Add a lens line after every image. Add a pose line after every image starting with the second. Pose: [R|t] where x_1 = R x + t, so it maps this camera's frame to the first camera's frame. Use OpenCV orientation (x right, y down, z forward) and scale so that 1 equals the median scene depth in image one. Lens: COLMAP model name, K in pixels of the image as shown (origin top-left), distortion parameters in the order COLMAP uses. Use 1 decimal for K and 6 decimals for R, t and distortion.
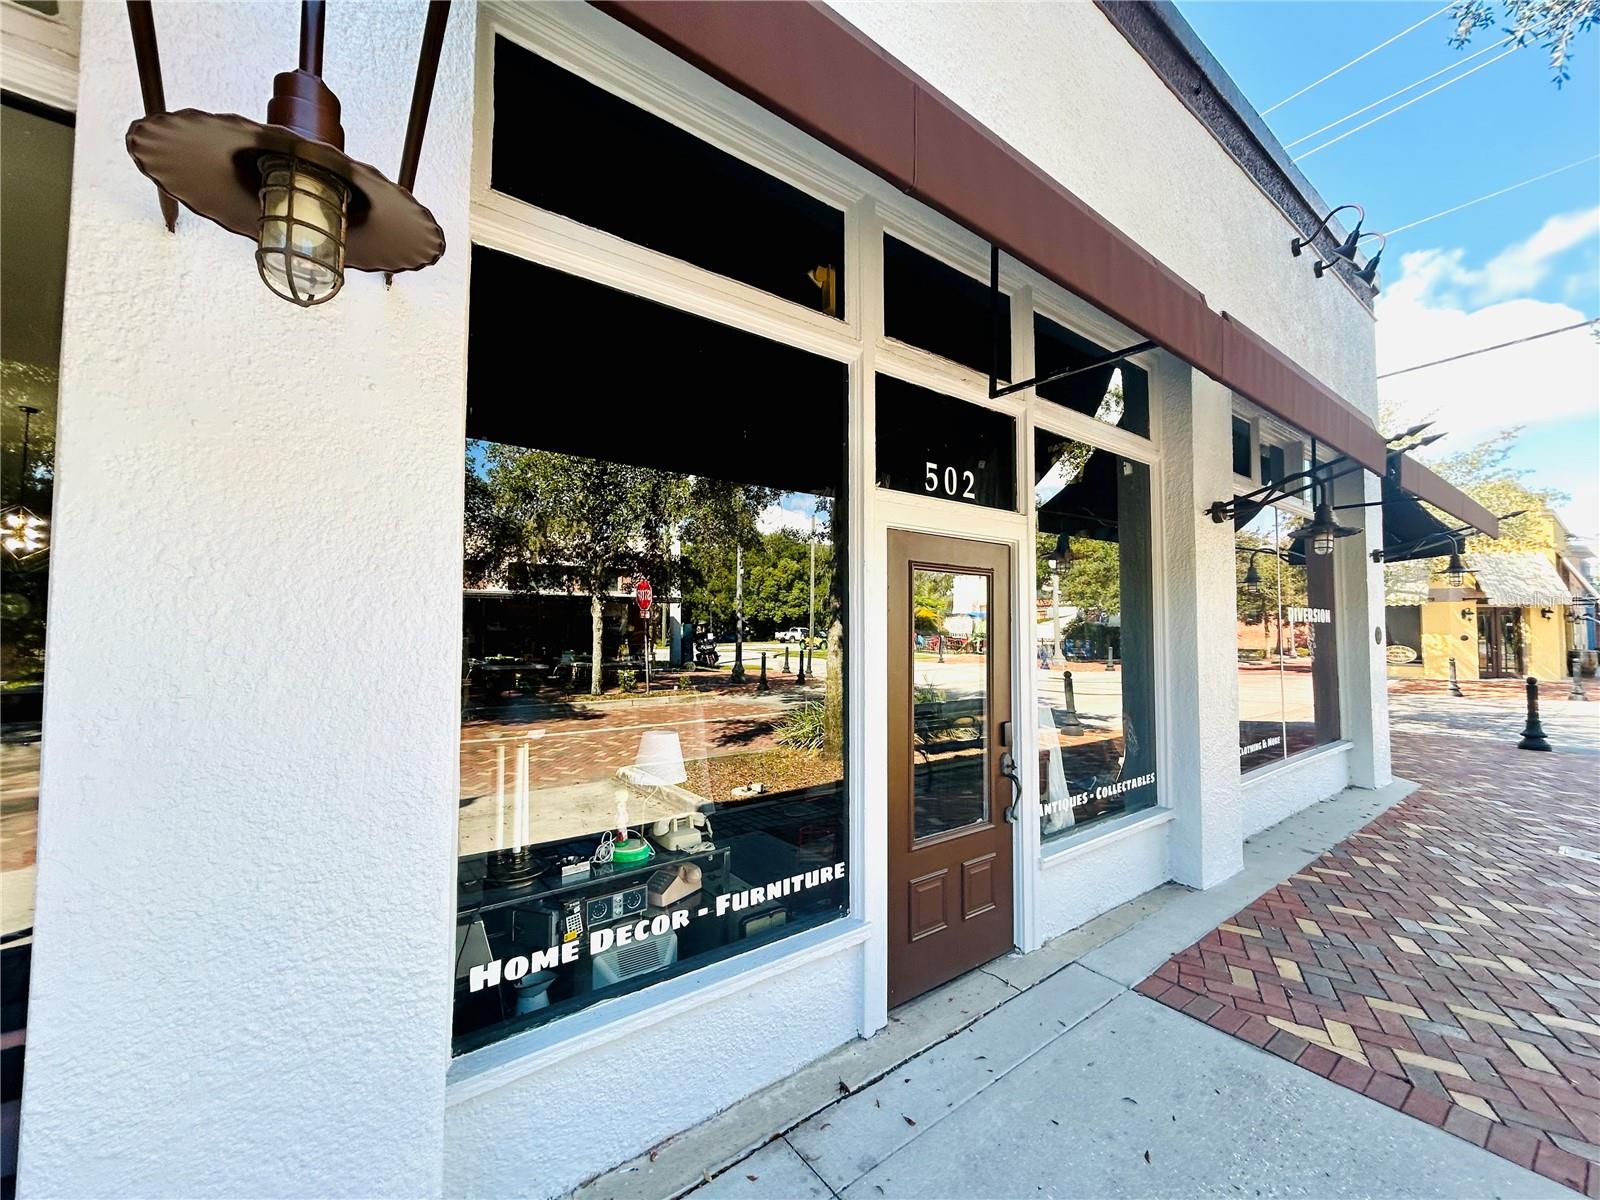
lens RADIAL K [[653.1, 0, 811.3], [0, 653.1, 598.5], [0, 0, 1]] dist [0.000486, -0.000467]
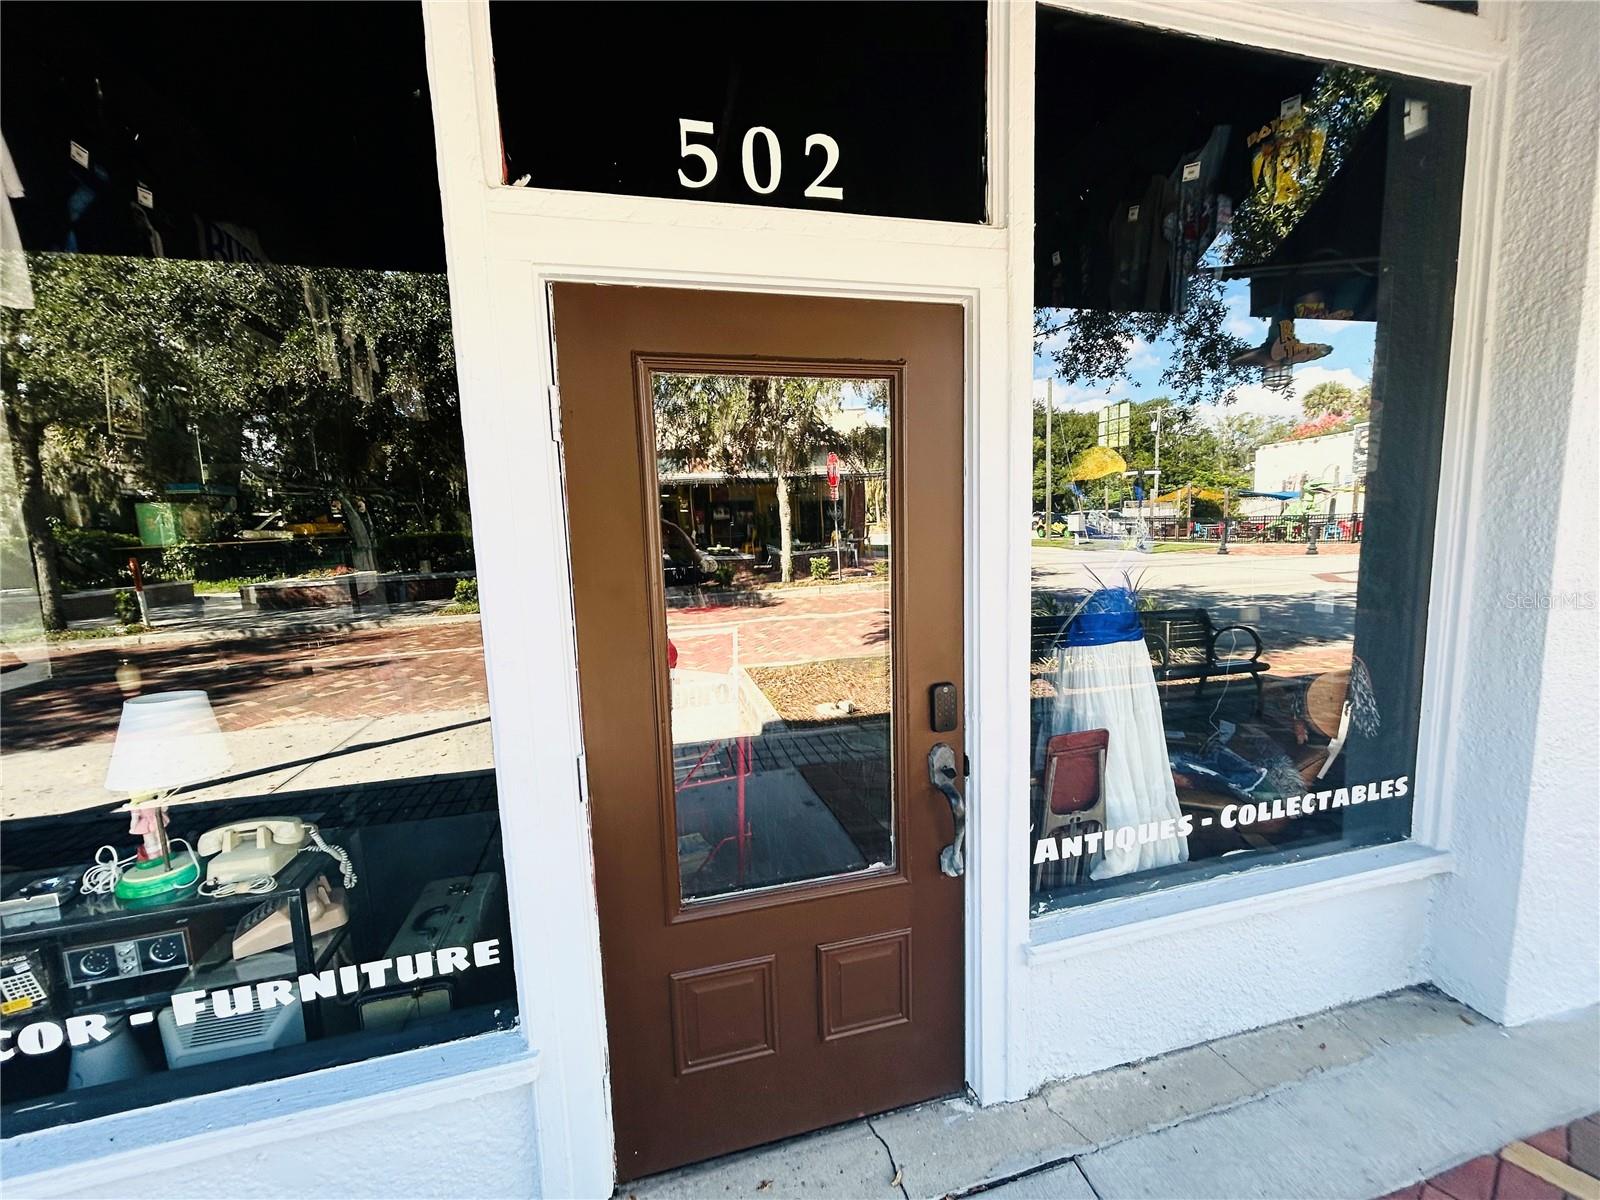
lens RADIAL K [[639.6, 0, 800.0], [0, 639.6, 600.0], [0, 0, 1]] dist [0.001723, 0.000191]
pose [[0.915837, 0.012800, -0.401345, 0.400521], [0.055730, 0.985767, 0.158610, 0.045657], [0.397663, -0.167628, 0.902089, 0.546027]]
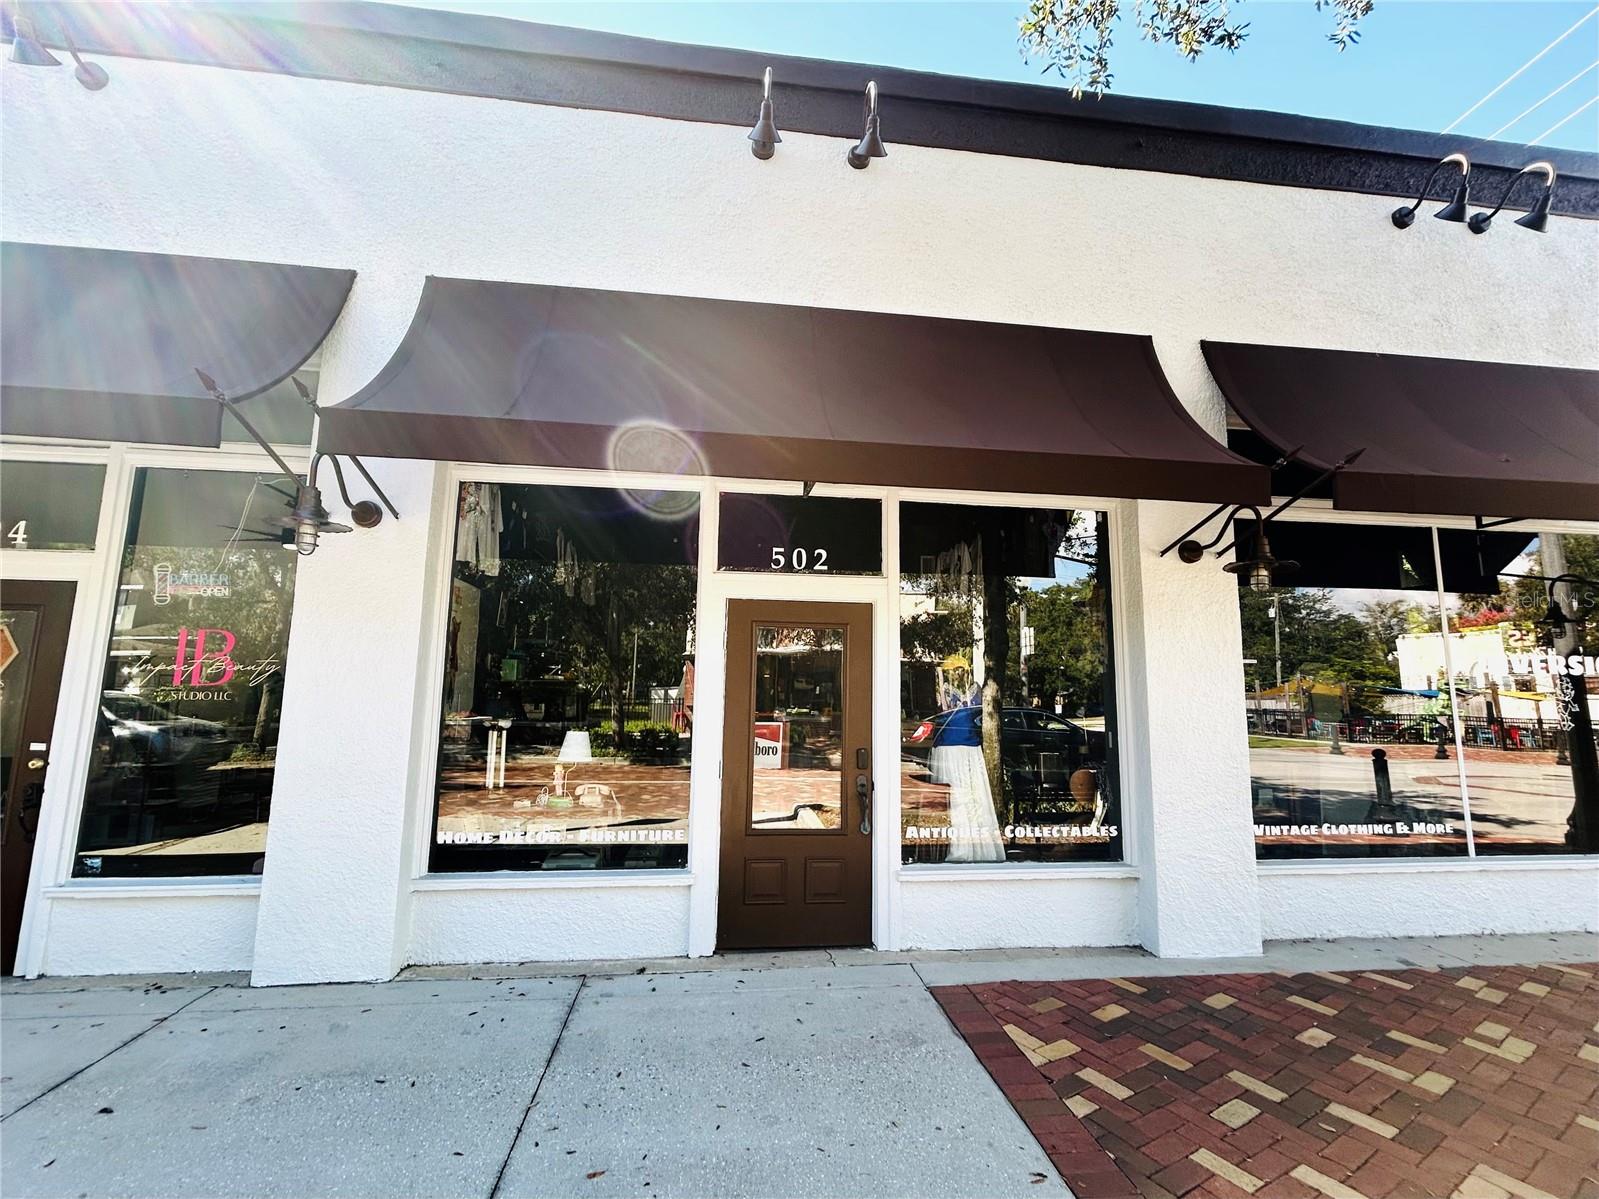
lens RADIAL K [[711.2, 0, 806.2], [0, 711.2, 601.0], [0, 0, 1]] dist [0.000606, 0.000507]
pose [[0.859487, -0.061668, -0.507425, 0.914314], [0.012382, 0.994916, -0.099940, 0.047224], [0.511008, 0.079615, 0.855881, -0.209069]]
